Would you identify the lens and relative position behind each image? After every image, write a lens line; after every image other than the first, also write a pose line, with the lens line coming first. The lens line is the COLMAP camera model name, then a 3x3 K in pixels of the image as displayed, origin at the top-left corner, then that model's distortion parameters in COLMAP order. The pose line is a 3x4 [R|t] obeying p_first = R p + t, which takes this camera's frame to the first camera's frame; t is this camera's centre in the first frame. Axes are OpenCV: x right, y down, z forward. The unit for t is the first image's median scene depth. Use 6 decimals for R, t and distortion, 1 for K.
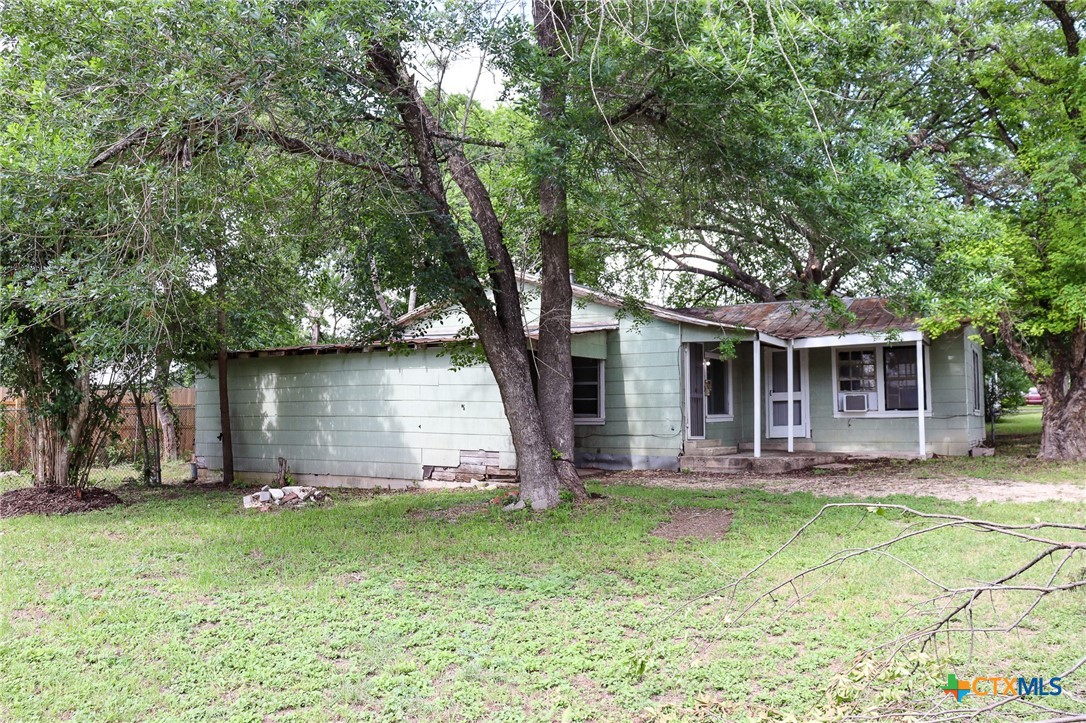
lens RADIAL K [[895.1, 0, 542.3], [0, 895.1, 348.1], [0, 0, 1]] dist [-0.189787, 0.181208]
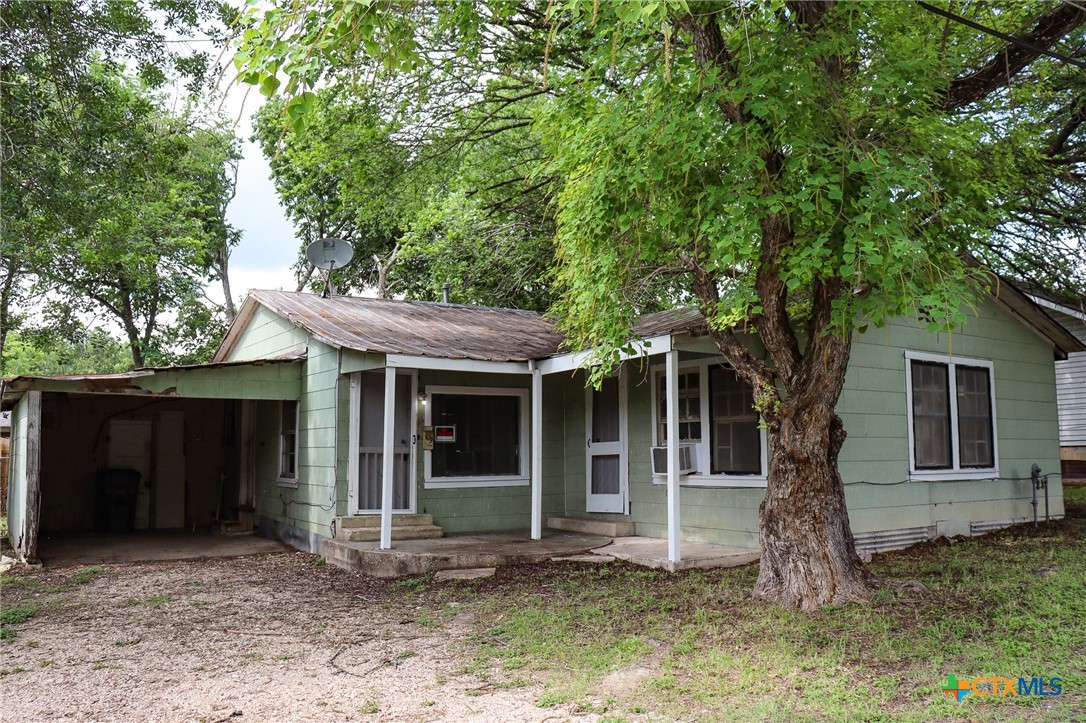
lens RADIAL K [[895.1, 0, 542.3], [0, 895.1, 348.1], [0, 0, 1]] dist [-0.189787, 0.181208]
pose [[0.893895, -0.055877, -0.444780, 0.586412], [0.037585, 0.998049, -0.049847, 0.013263], [0.446697, 0.027841, 0.894252, 0.435391]]
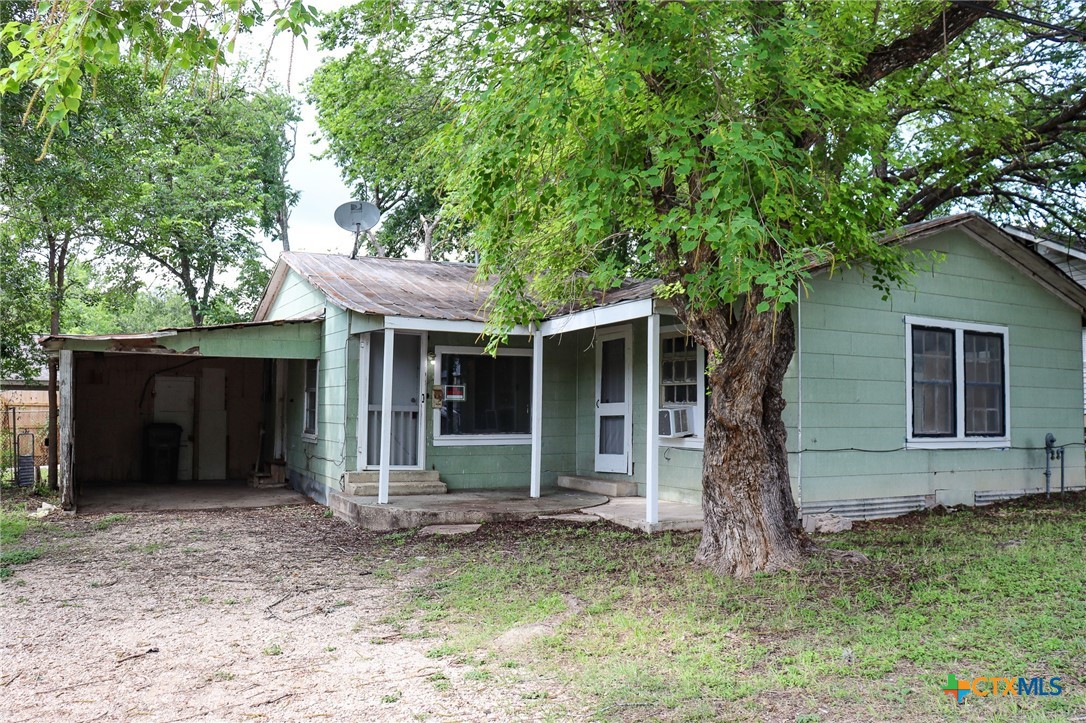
lens RADIAL K [[895.1, 0, 542.3], [0, 895.1, 348.1], [0, 0, 1]] dist [-0.189787, 0.181208]
pose [[0.848738, -0.027199, -0.528113, 0.644946], [0.029426, 0.999558, -0.004188, 0.011622], [0.527994, -0.011986, 0.849164, 0.456405]]
